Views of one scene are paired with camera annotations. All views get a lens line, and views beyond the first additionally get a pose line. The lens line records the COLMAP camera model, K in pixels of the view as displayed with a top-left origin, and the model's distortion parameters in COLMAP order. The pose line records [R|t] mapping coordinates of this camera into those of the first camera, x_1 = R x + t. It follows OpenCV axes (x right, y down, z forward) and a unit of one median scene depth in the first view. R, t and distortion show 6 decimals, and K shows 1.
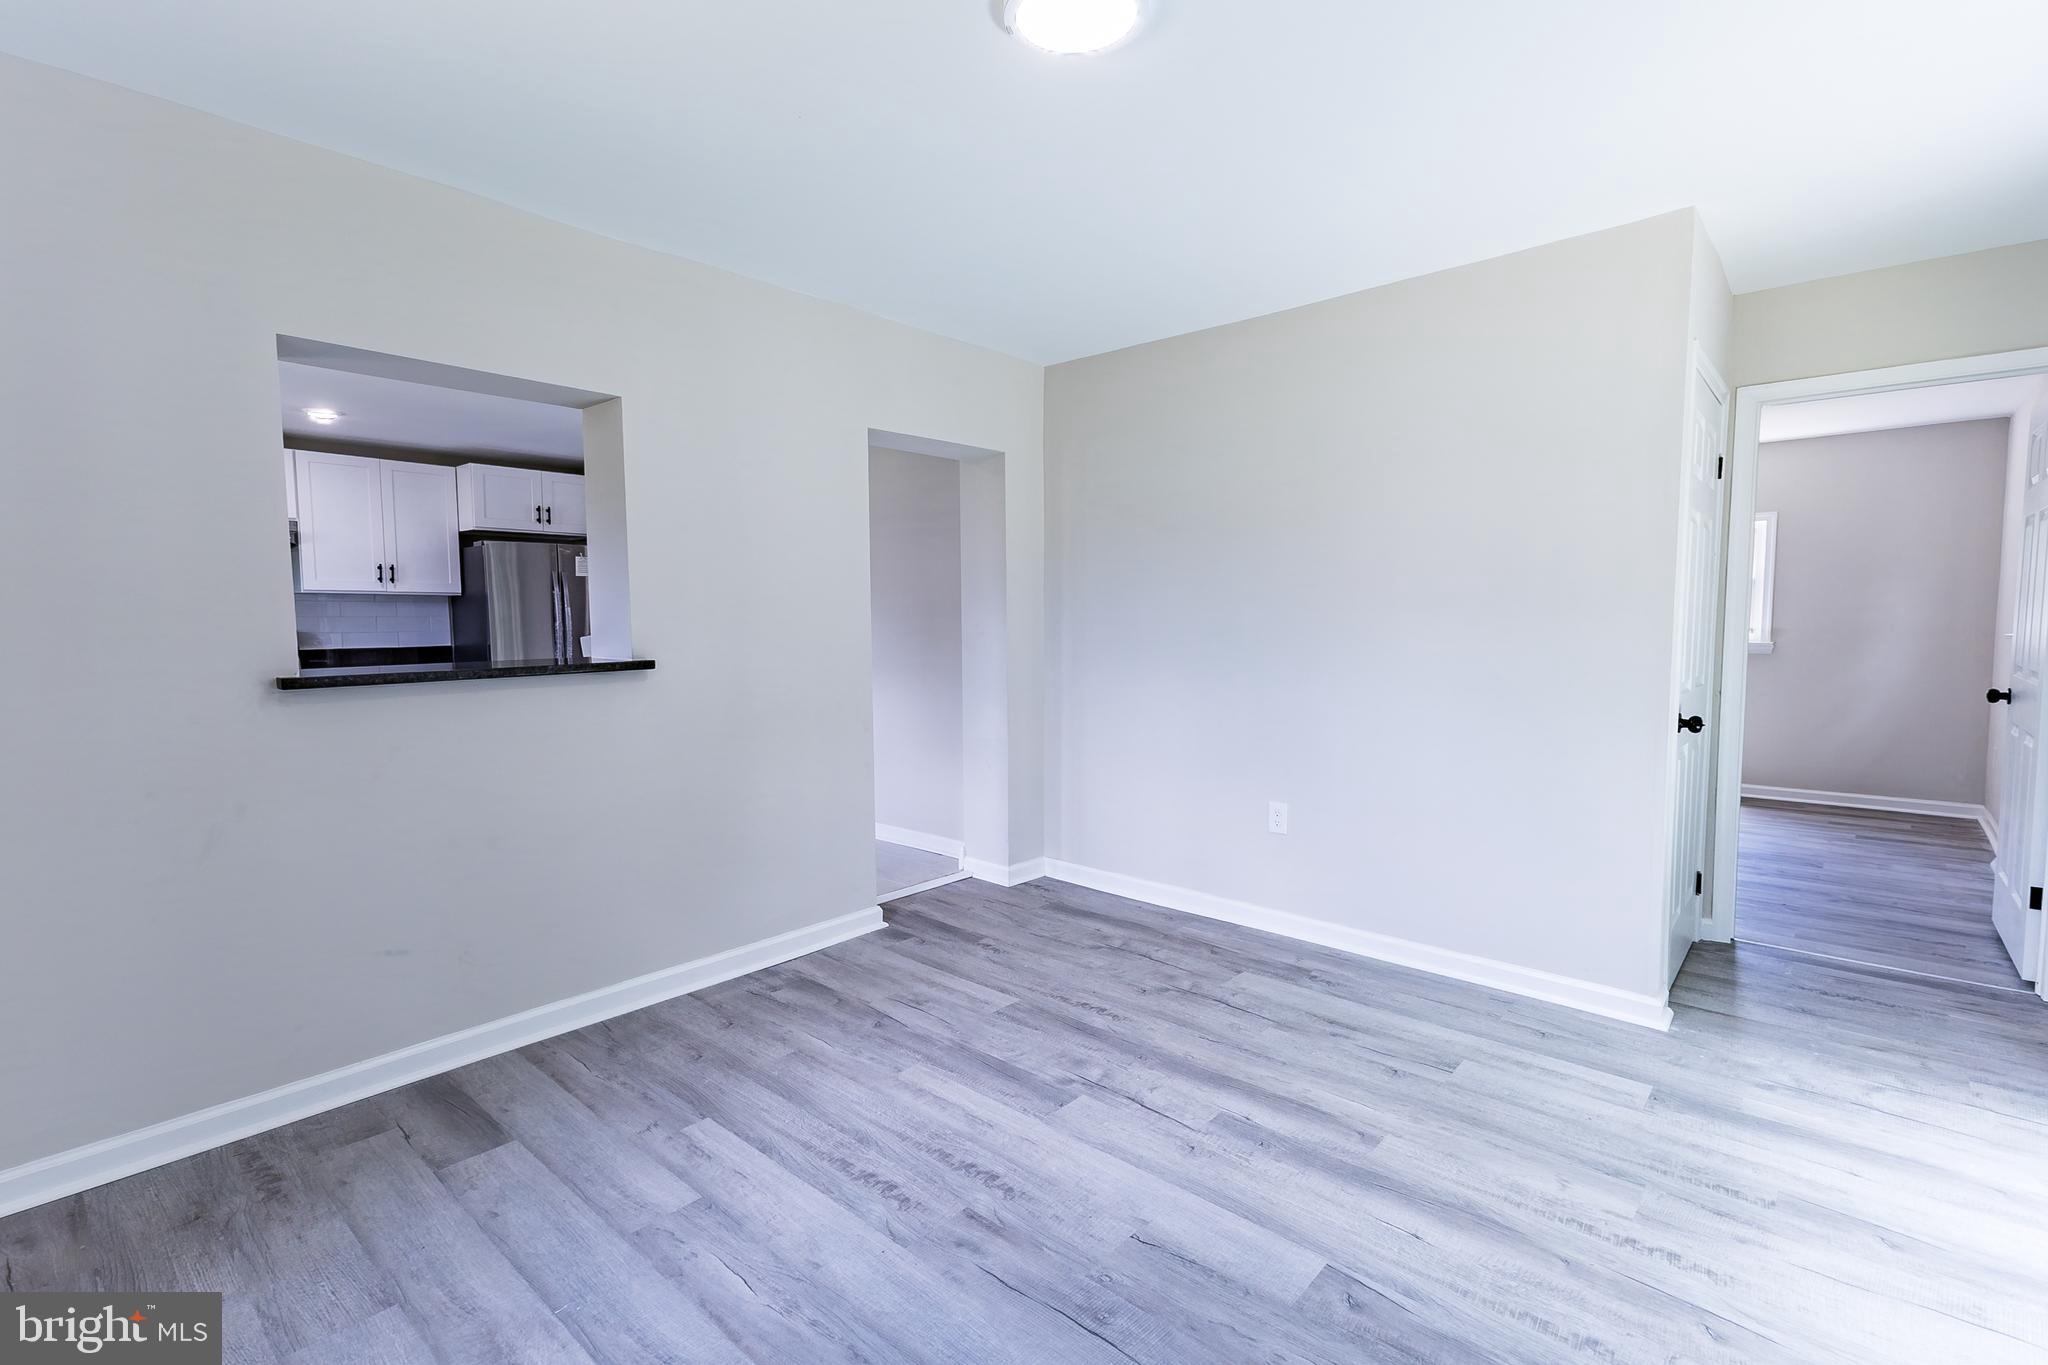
lens RADIAL K [[929.1, 0, 1021.9], [0, 929.1, 677.8], [0, 0, 1]] dist [0.019723, -0.005729]
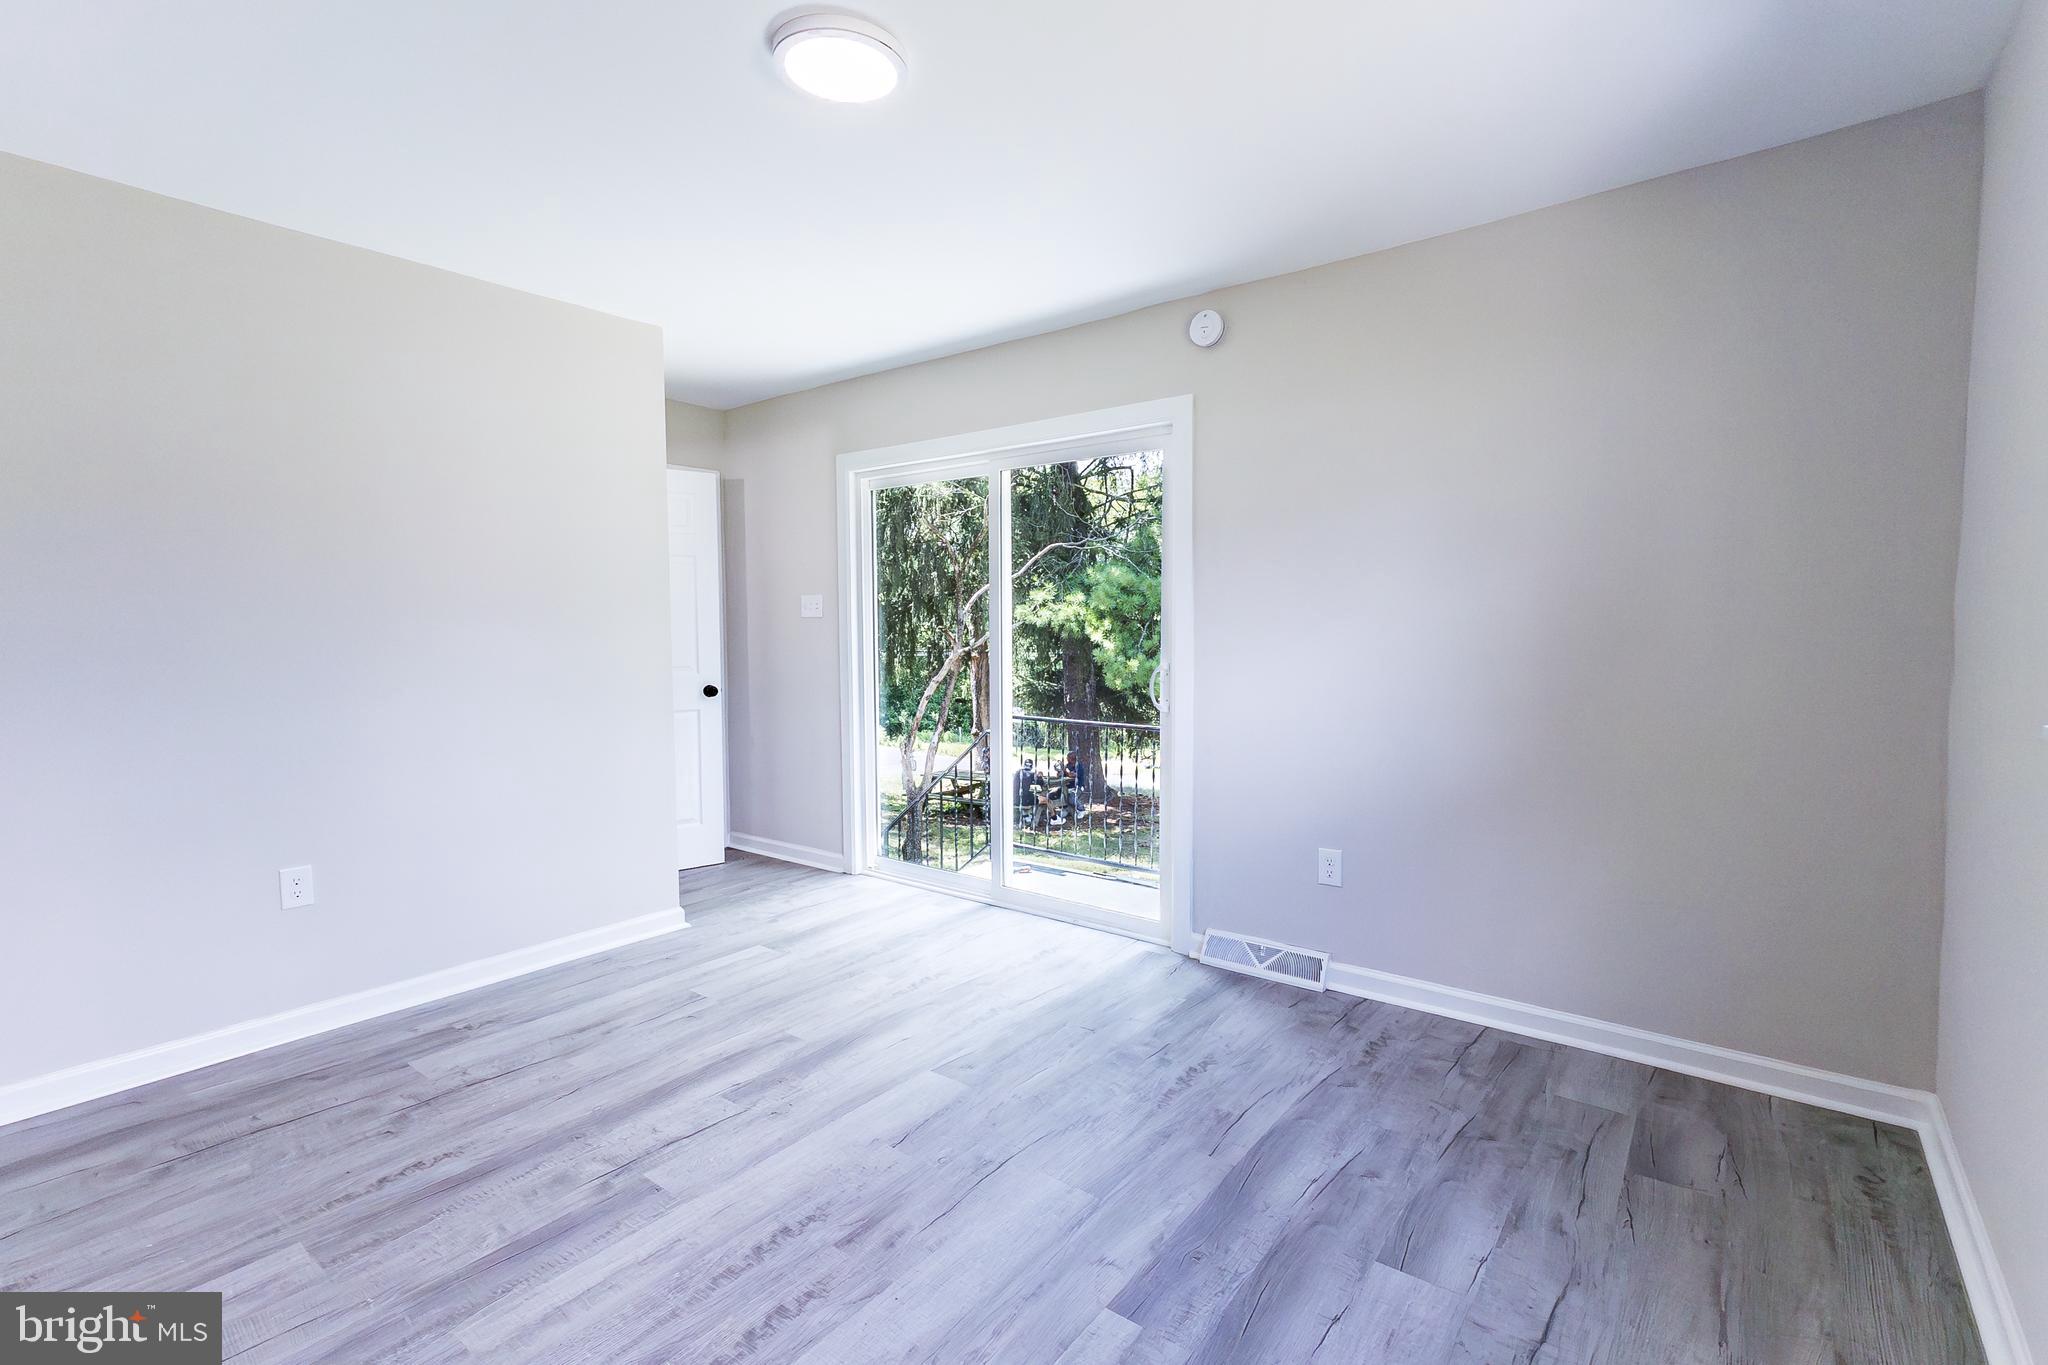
lens RADIAL K [[929.1, 0, 1021.9], [0, 929.1, 677.8], [0, 0, 1]] dist [0.019723, -0.005729]
pose [[-0.074228, -0.054282, 0.995763, -0.759436], [0.068899, 0.995852, 0.059423, -0.037011], [-0.994858, 0.073018, -0.070180, 0.643962]]
